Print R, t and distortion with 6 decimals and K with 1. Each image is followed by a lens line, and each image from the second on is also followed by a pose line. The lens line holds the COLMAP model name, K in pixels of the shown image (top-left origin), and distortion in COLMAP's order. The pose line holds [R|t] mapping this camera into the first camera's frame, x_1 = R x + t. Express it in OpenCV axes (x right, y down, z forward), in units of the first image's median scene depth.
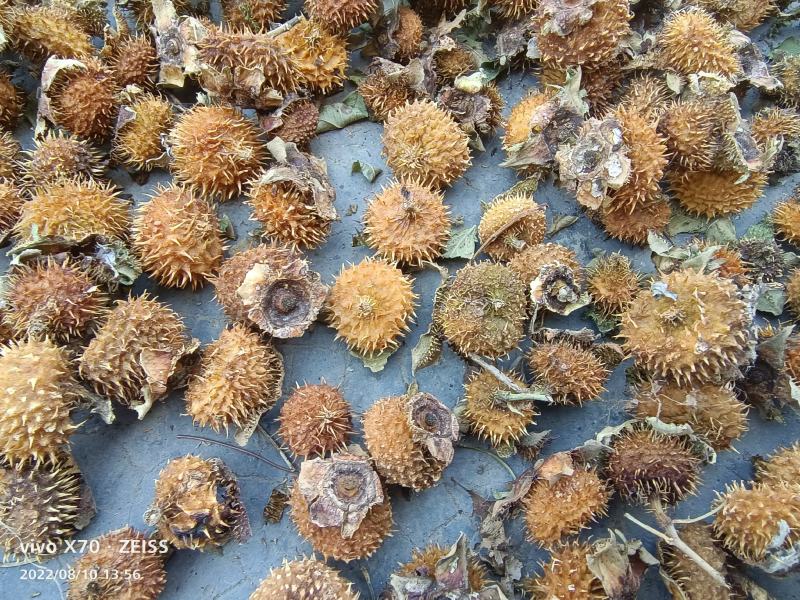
lens RADIAL K [[580.8, 0, 397.5], [0, 580.8, 294.5], [0, 0, 1]] dist [-0.054457, 0.154274]
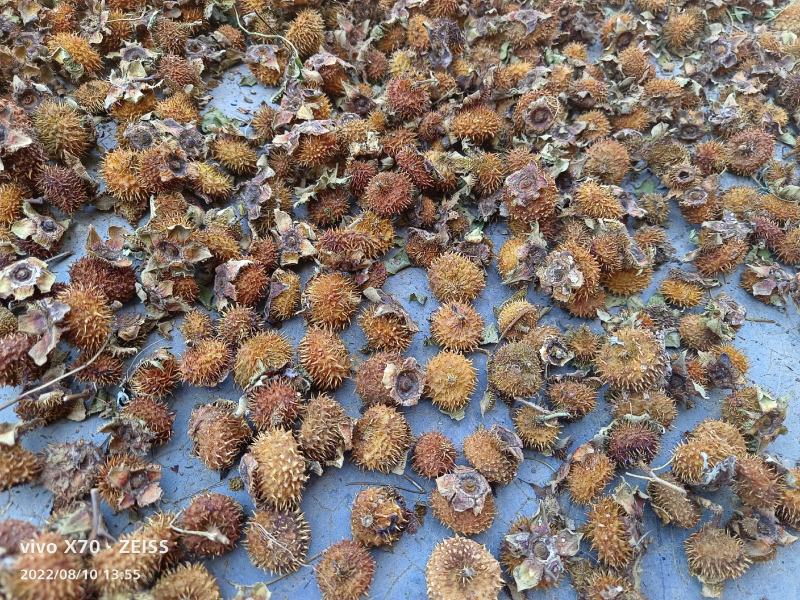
lens RADIAL K [[600.6, 0, 400.0], [0, 600.6, 300.0], [0, 0, 1]] dist [0.063284, -0.032885]
pose [[0.976164, -0.146990, 0.159681, -0.423551], [0.171584, 0.973204, -0.153076, 0.036994], [-0.132901, 0.176826, 0.975228, -0.679511]]
